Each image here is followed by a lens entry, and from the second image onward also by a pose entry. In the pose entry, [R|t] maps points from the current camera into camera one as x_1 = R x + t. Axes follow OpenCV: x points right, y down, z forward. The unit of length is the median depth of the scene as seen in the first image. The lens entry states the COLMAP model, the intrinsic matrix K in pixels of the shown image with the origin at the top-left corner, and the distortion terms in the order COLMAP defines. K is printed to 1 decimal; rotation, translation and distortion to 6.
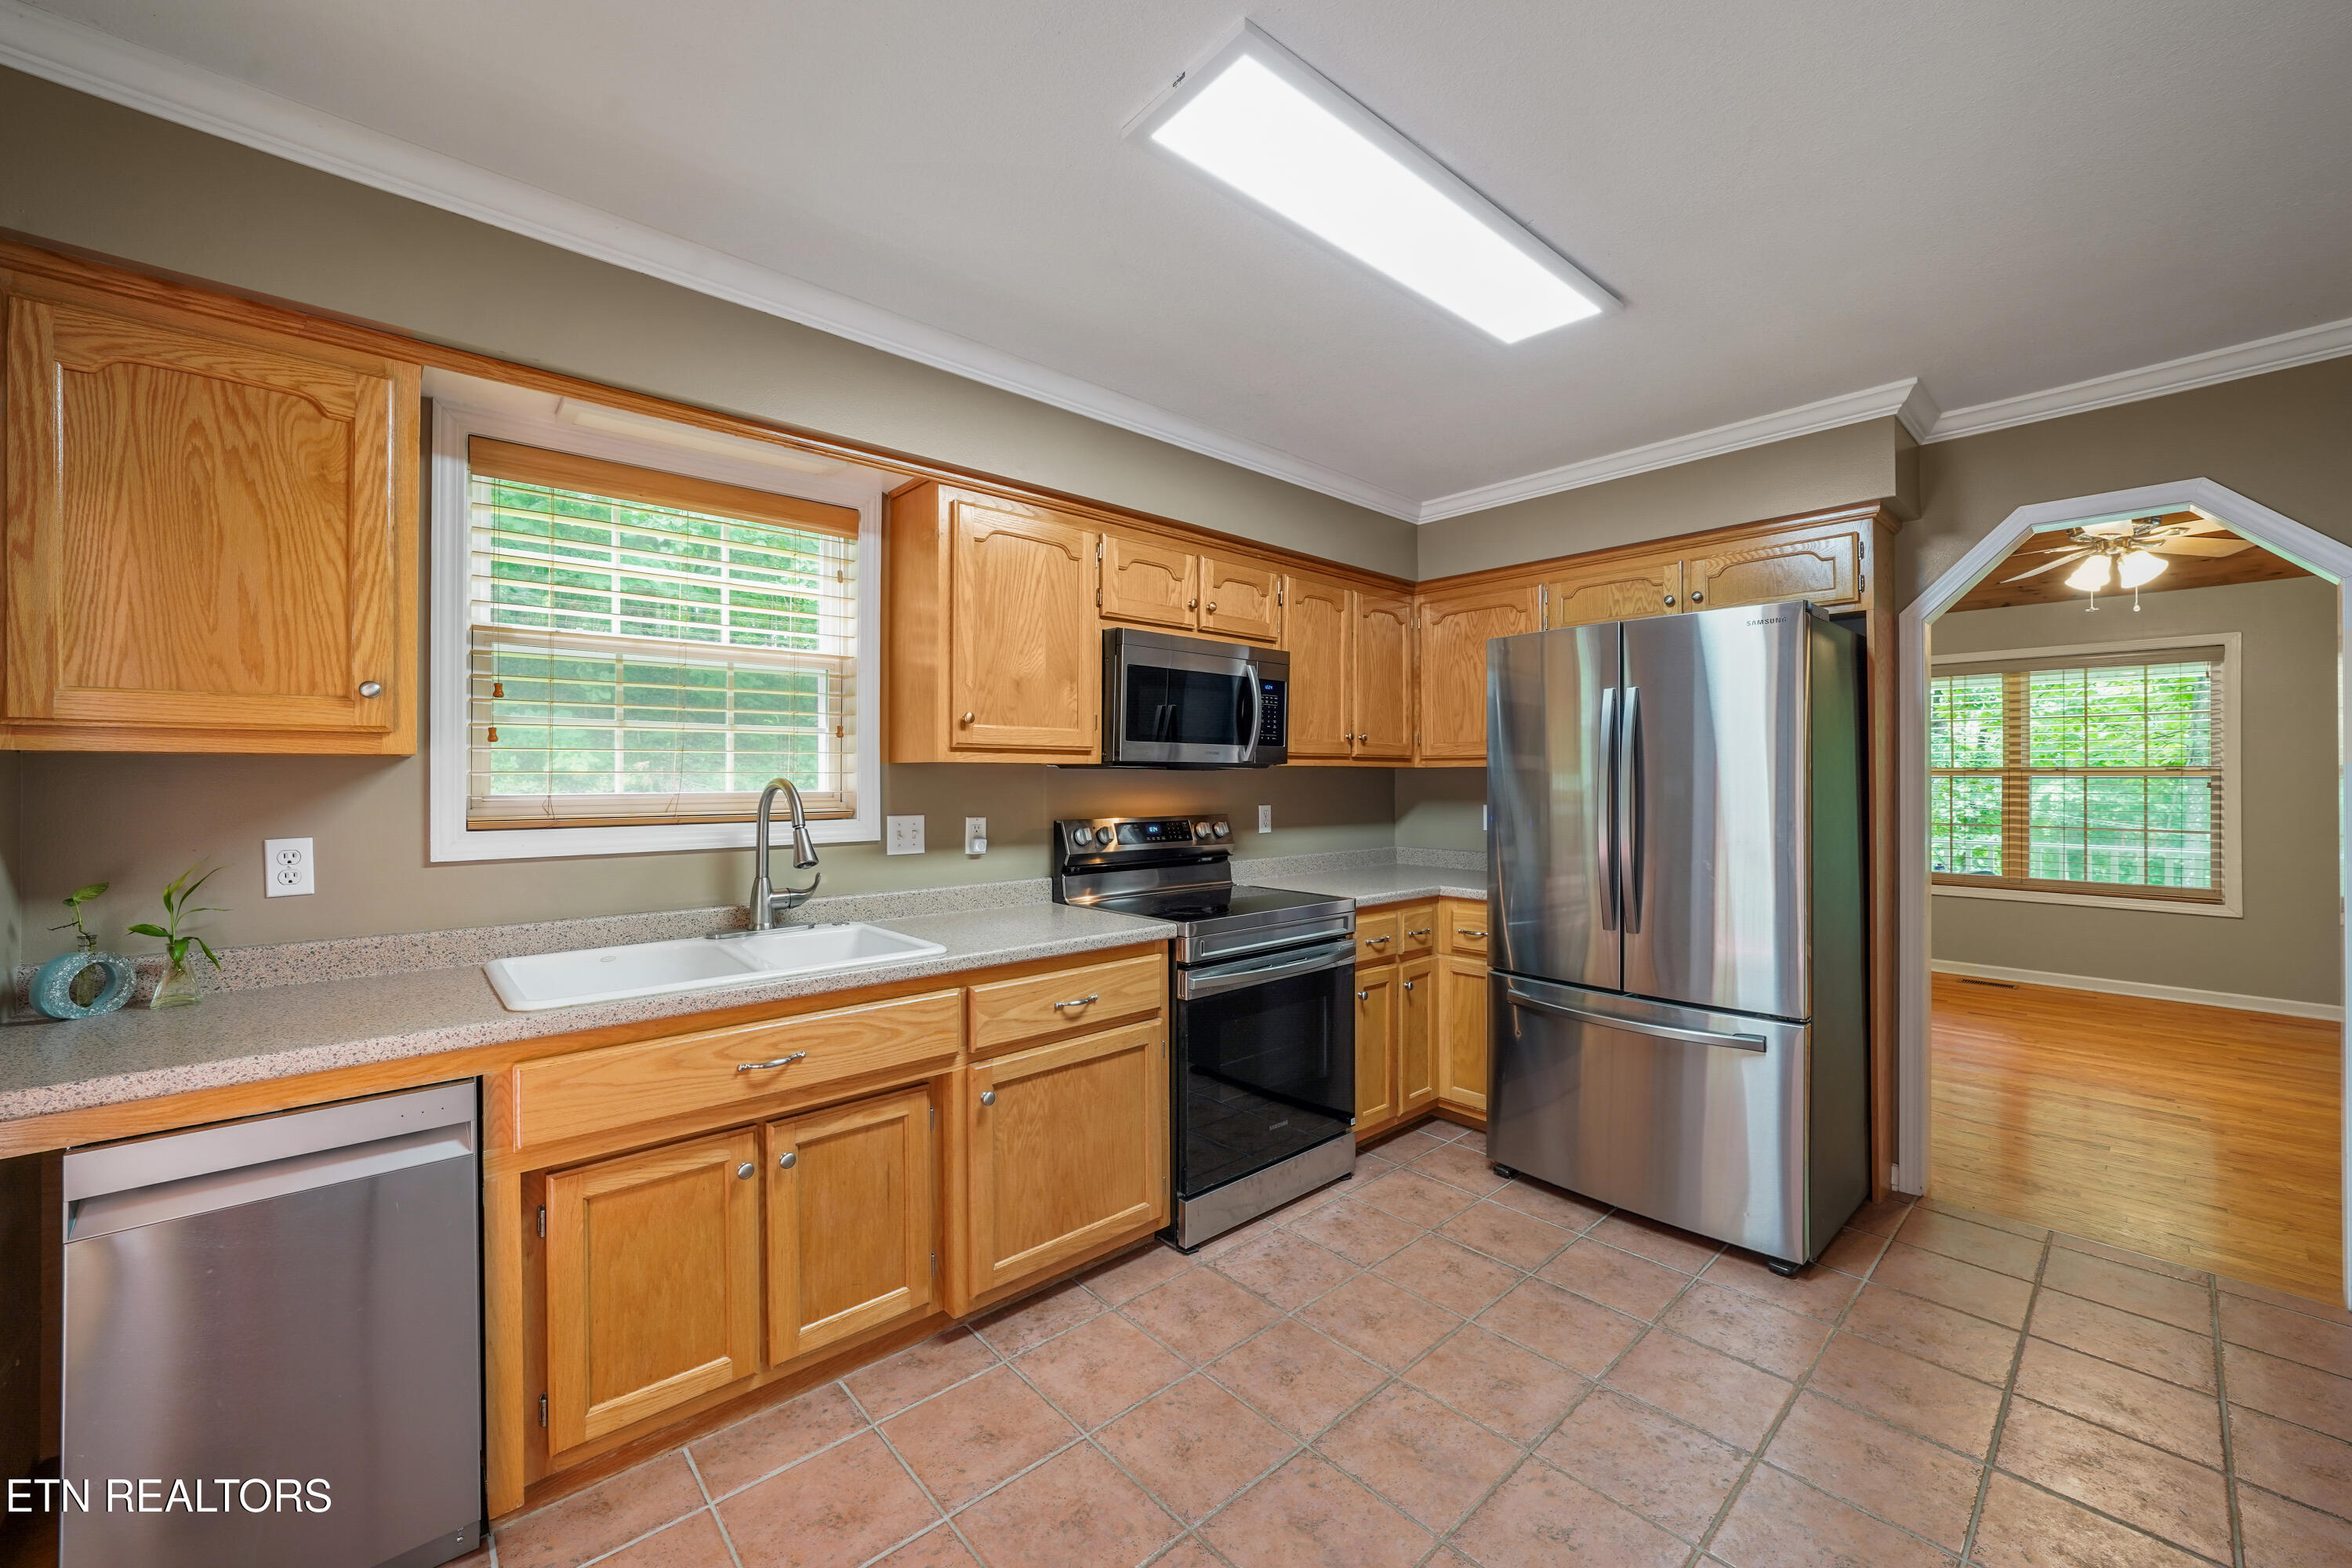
lens RADIAL K [[923.7, 0, 1186.1], [0, 923.7, 772.0], [0, 0, 1]] dist [-0.017690, 0.003910]
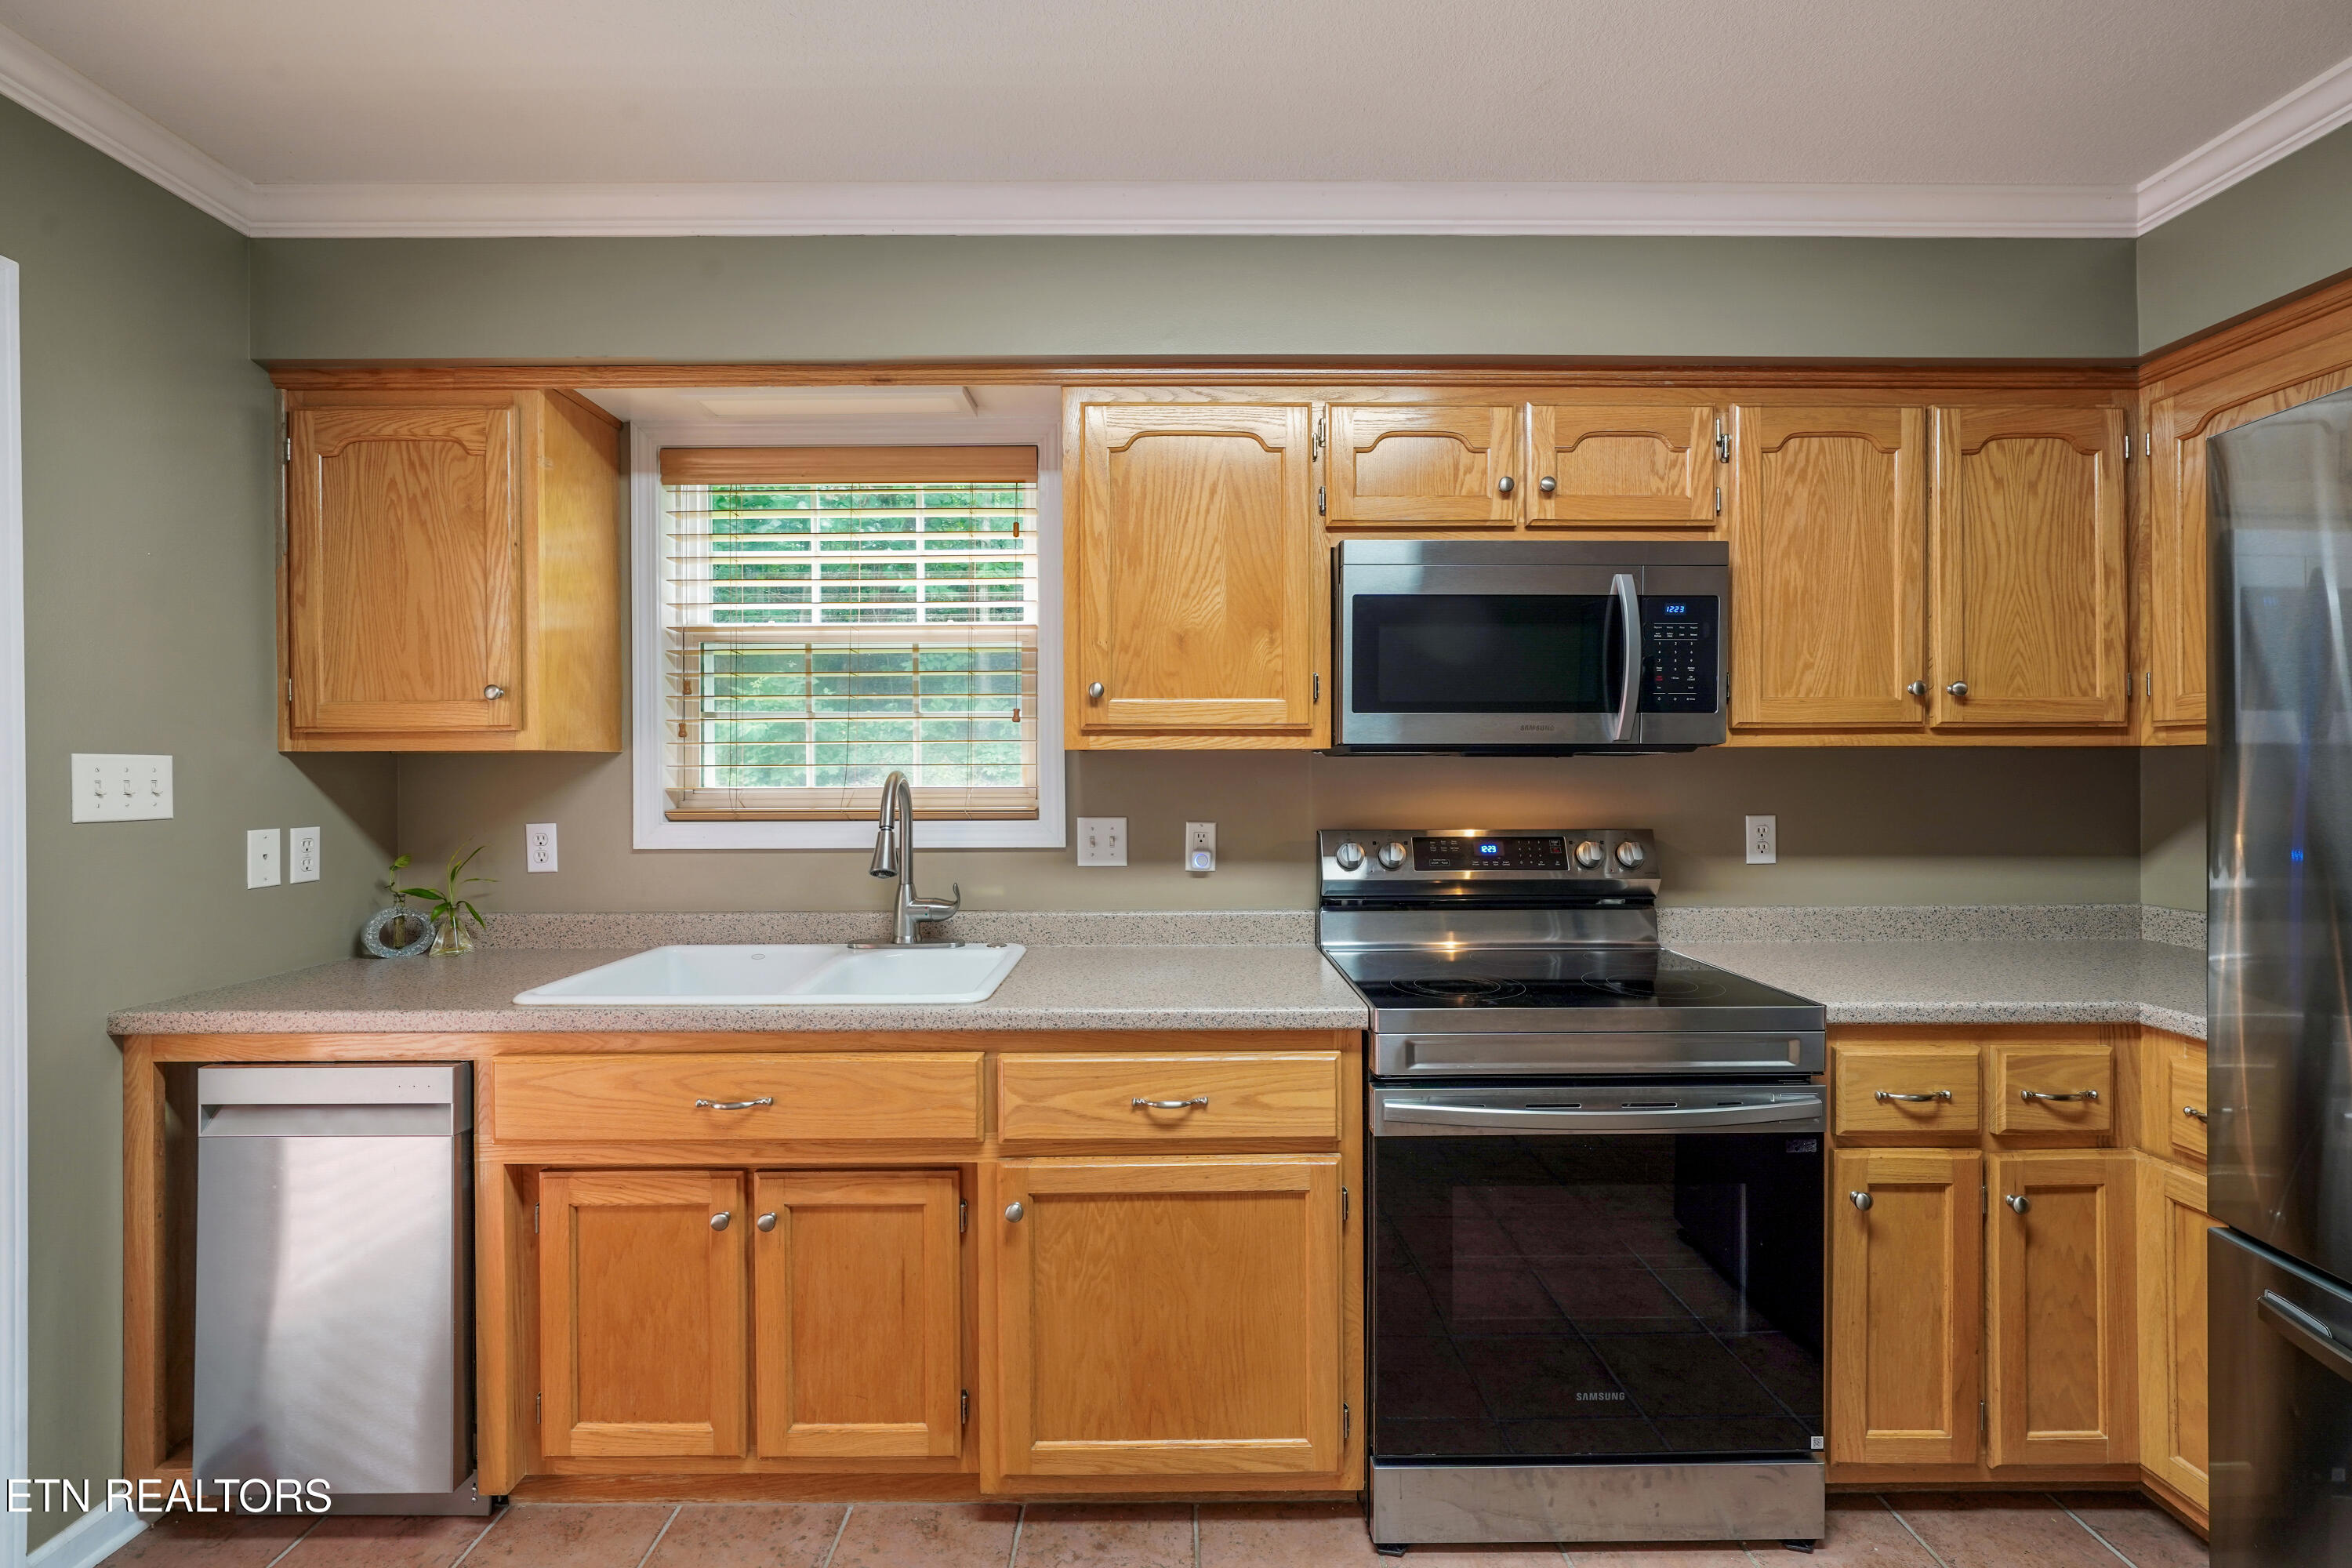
lens RADIAL K [[1005.1, 0, 1178.1], [0, 1005.1, 769.7], [0, 0, 1]] dist [-0.008664, 0.000501]
pose [[0.739564, -0.001917, -0.673083, 0.345915], [0.006942, 0.999964, 0.004780, 0.002276], [0.673050, -0.008207, 0.739551, 0.421977]]
